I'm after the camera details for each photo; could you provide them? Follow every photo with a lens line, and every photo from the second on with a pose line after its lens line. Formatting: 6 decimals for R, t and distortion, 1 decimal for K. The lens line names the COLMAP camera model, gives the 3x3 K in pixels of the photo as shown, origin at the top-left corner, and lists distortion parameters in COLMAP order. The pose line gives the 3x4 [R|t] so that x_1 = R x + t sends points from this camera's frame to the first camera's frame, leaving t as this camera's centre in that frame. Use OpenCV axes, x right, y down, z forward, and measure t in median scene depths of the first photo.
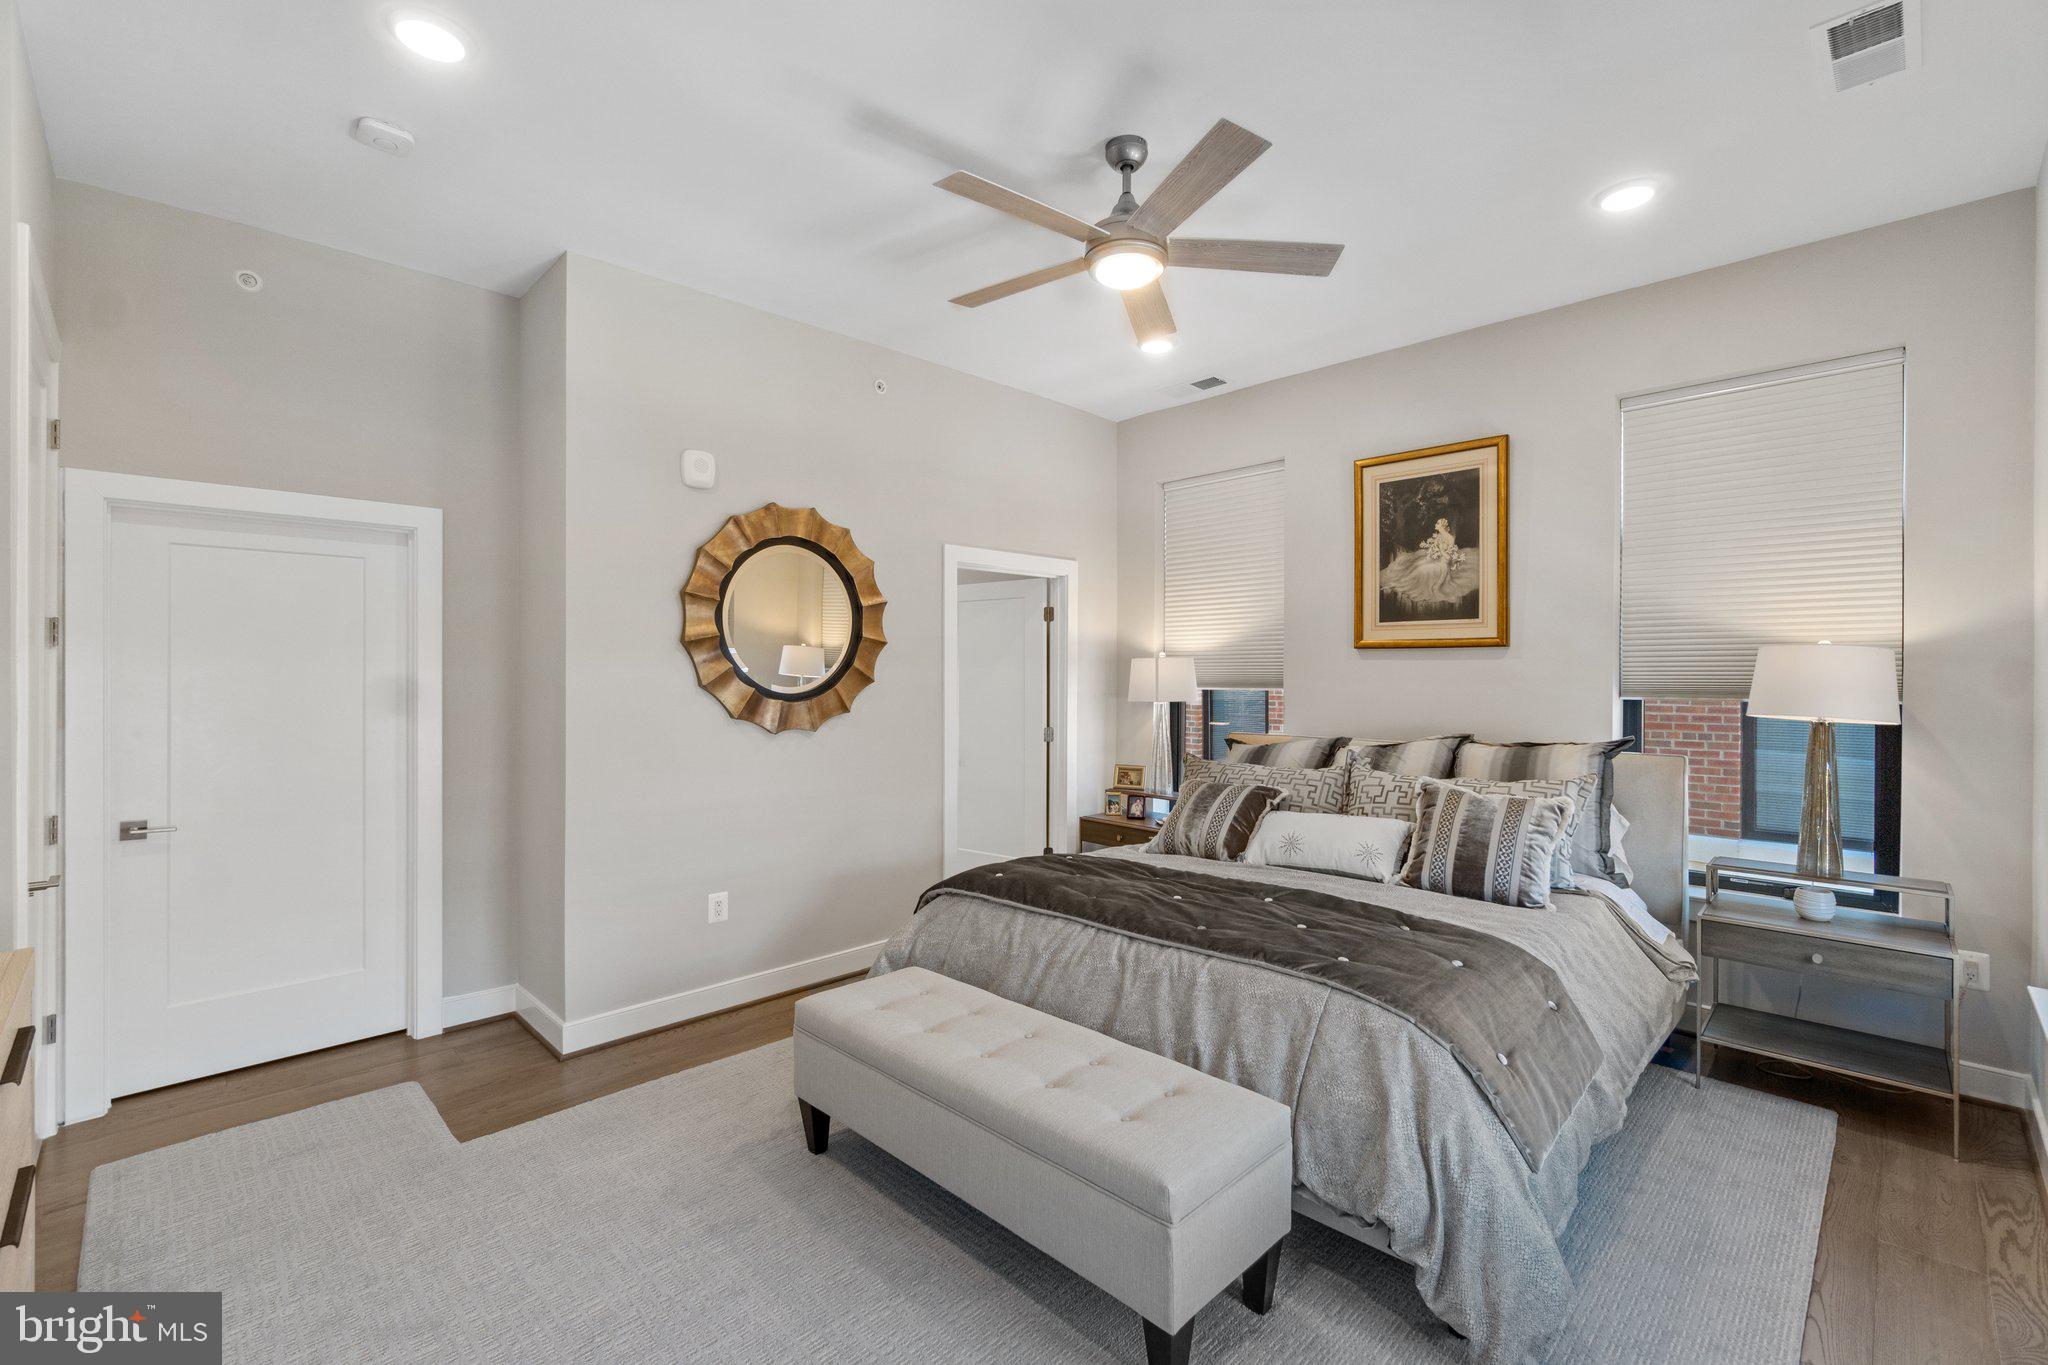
lens RADIAL K [[888.5, 0, 1023.1], [0, 888.5, 671.4], [0, 0, 1]] dist [-0.001280, 0.000257]
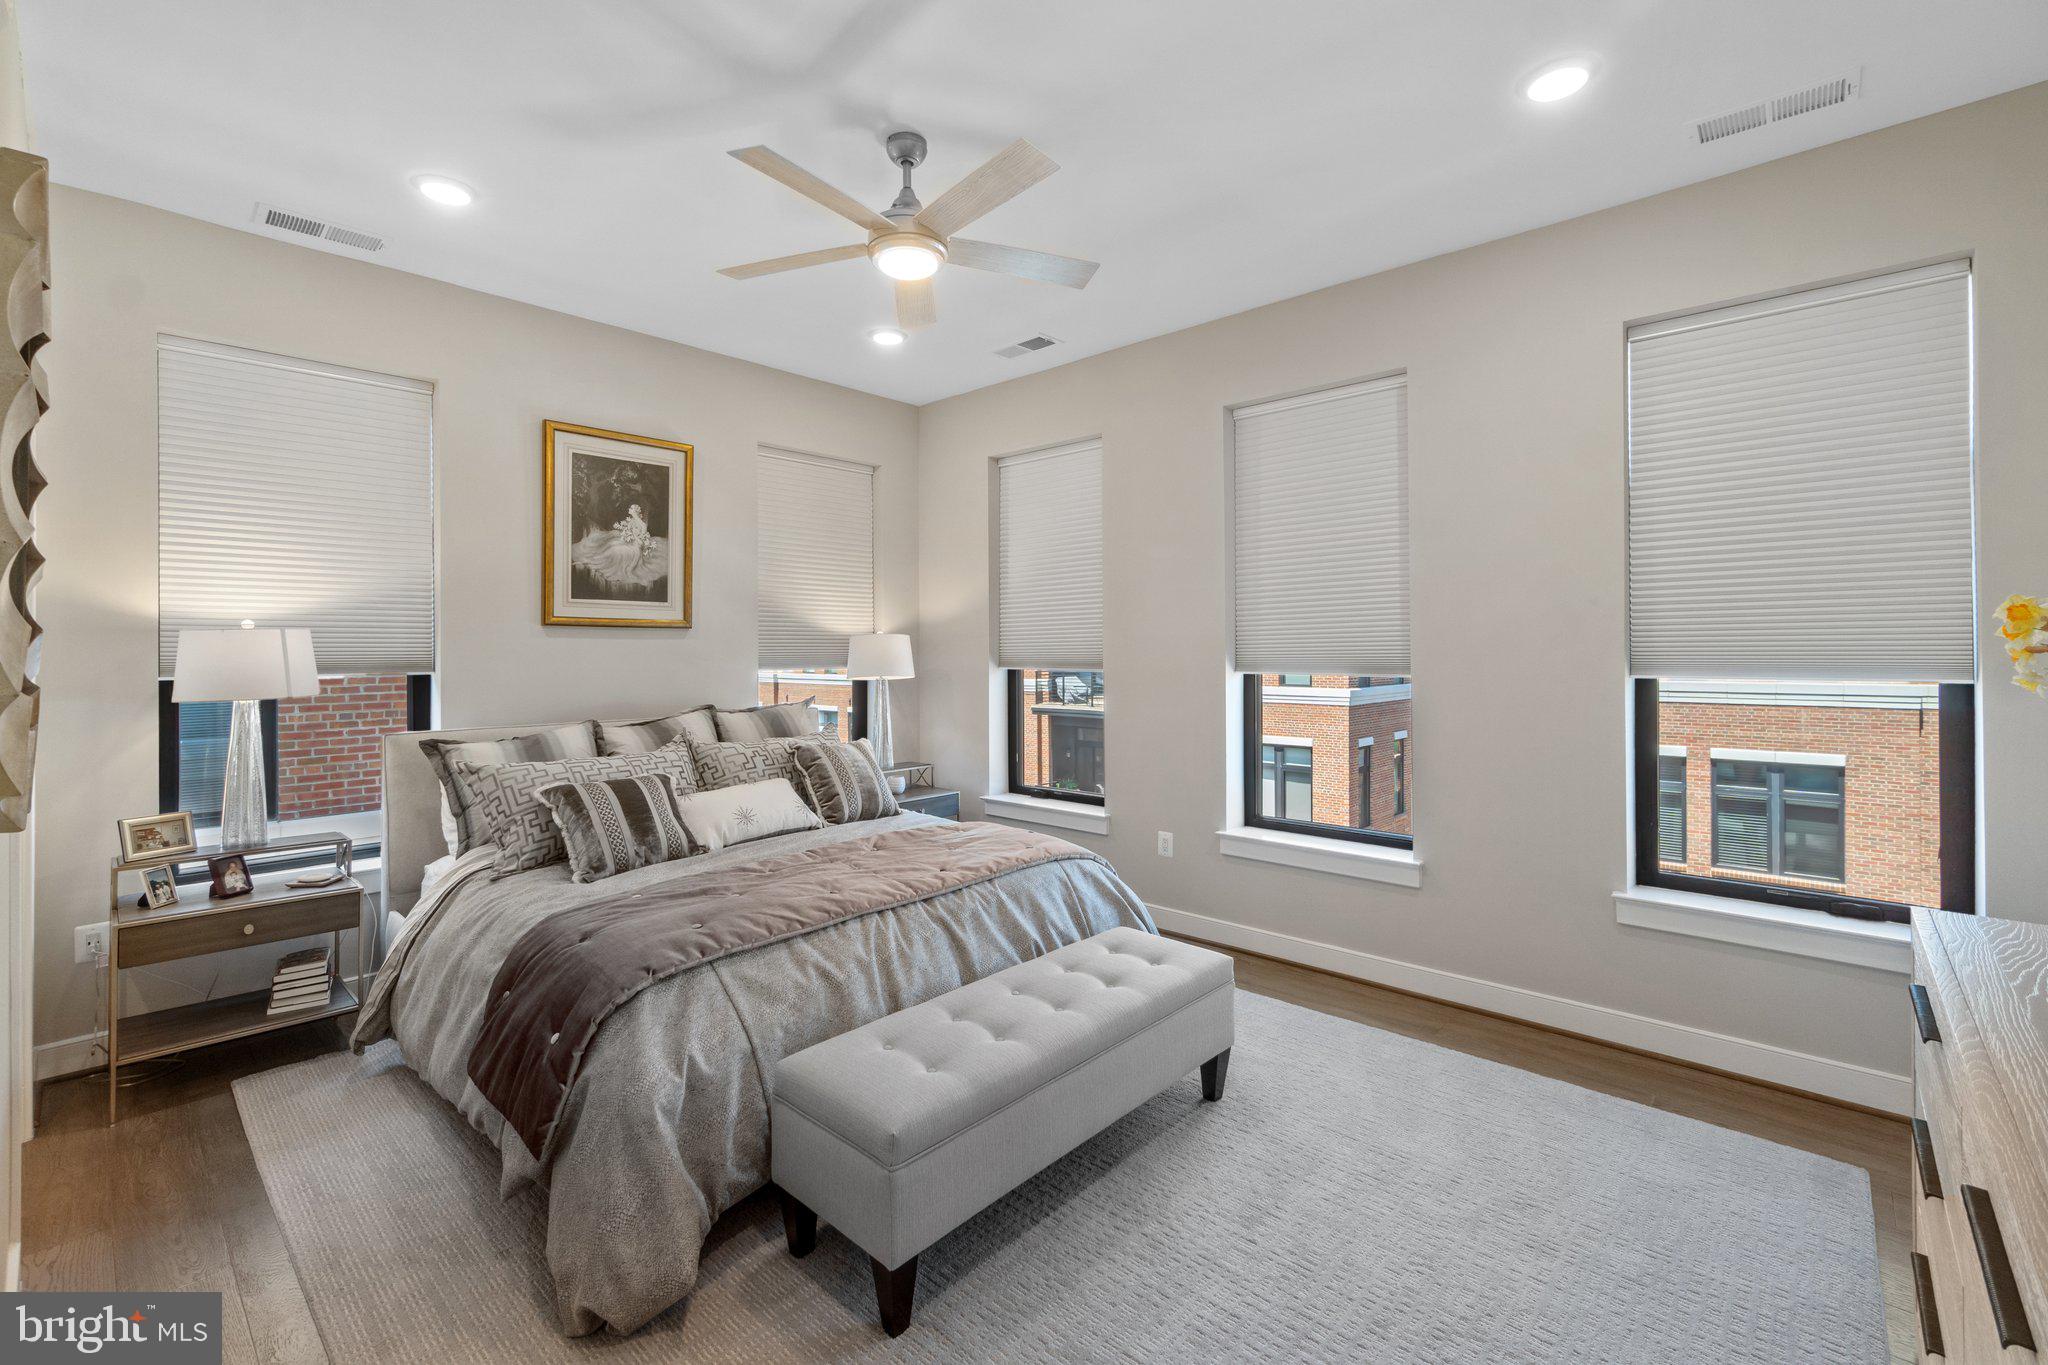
lens RADIAL K [[880.0, 0, 1027.7], [0, 880.0, 649.3], [0, 0, 1]] dist [-0.000759, 0.000017]
pose [[-0.041604, 0.002259, 0.999132, -0.587344], [0.002005, 0.999996, -0.002177, 0.002228], [-0.999132, 0.001913, -0.041608, 0.580392]]
